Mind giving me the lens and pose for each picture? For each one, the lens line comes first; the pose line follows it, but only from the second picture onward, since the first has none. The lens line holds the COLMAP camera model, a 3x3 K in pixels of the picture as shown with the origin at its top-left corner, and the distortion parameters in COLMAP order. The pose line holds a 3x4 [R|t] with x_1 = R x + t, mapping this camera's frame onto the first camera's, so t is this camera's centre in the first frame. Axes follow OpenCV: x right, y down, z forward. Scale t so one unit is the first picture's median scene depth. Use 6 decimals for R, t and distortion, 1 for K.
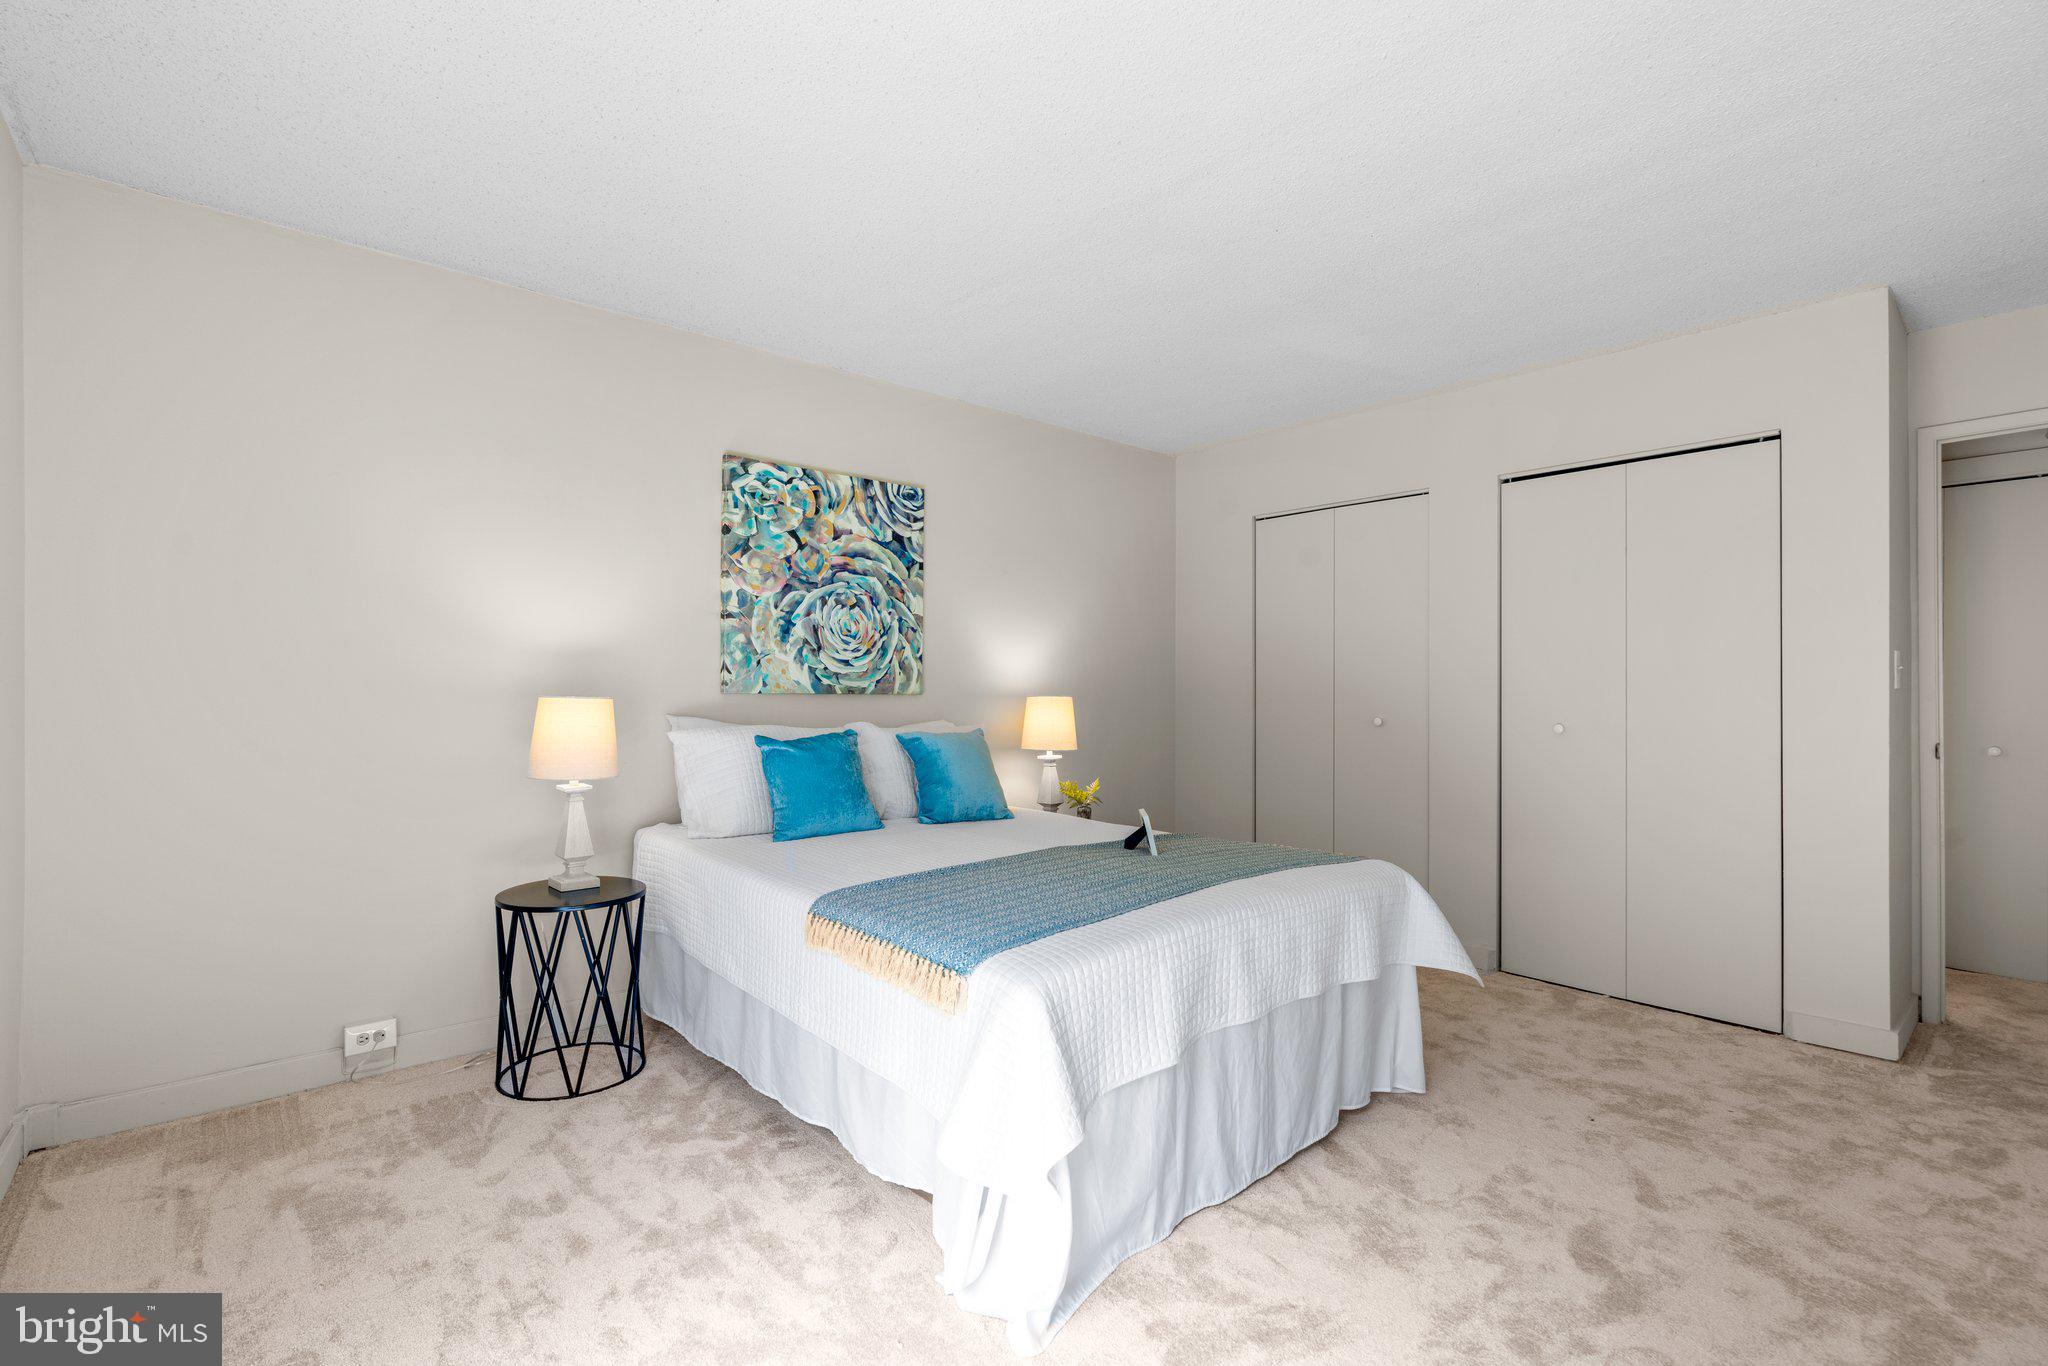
lens RADIAL K [[928.9, 0, 1039.2], [0, 928.9, 688.8], [0, 0, 1]] dist [-0.002384, 0.003289]
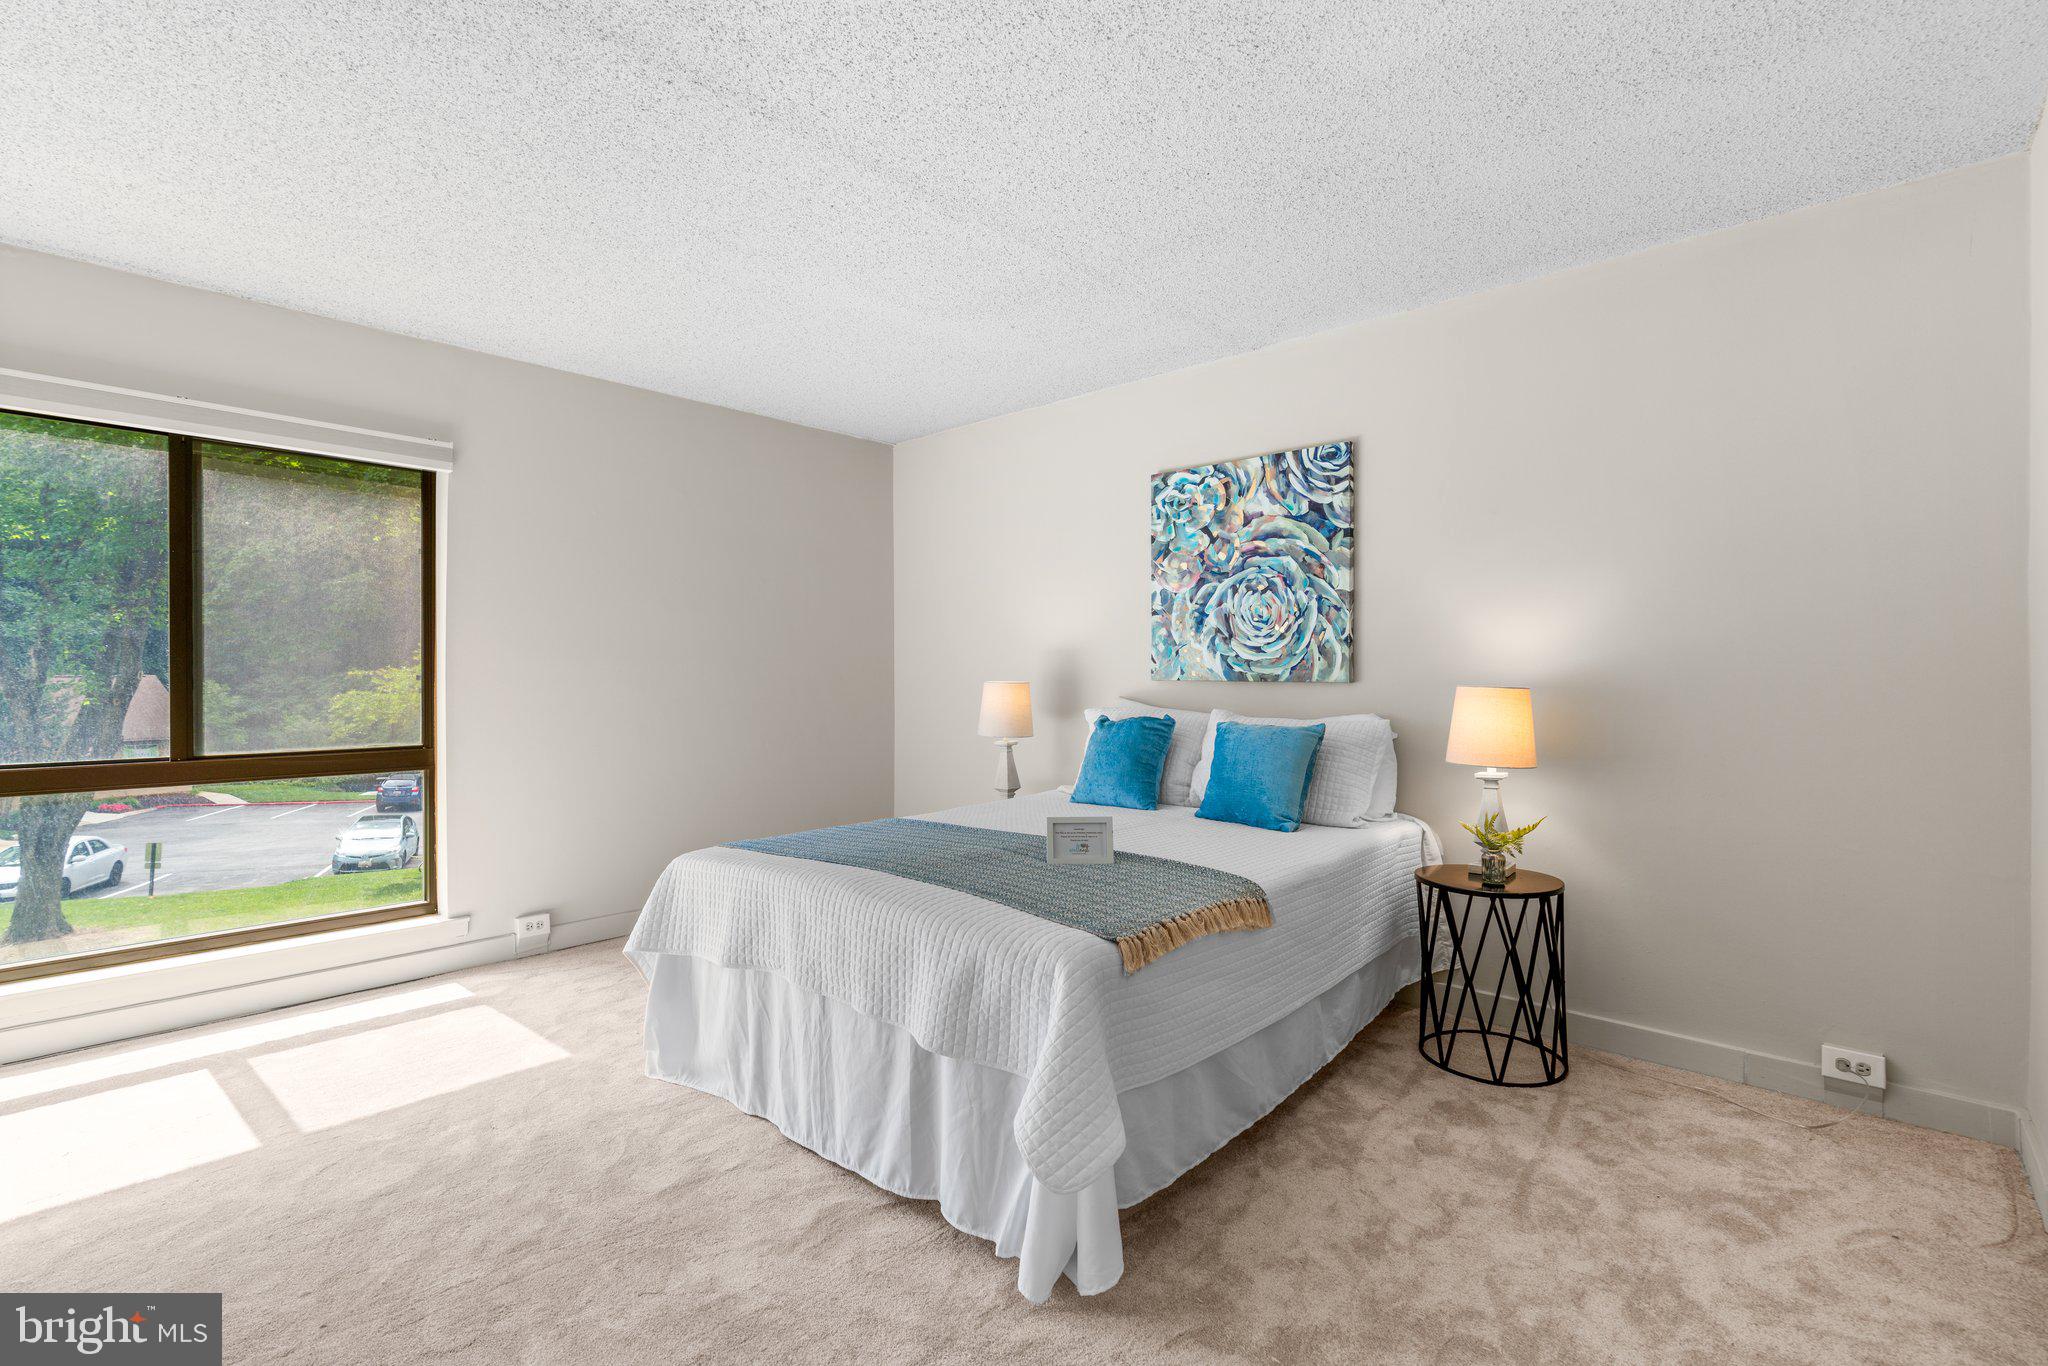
lens RADIAL K [[928.9, 0, 1038.9], [0, 928.9, 676.5], [0, 0, 1]] dist [-0.002384, 0.003289]
pose [[0.126401, 0.009031, -0.991938, 0.744478], [0.011453, 0.999879, 0.010563, -0.012637], [0.991913, -0.012696, 0.126282, 0.658050]]
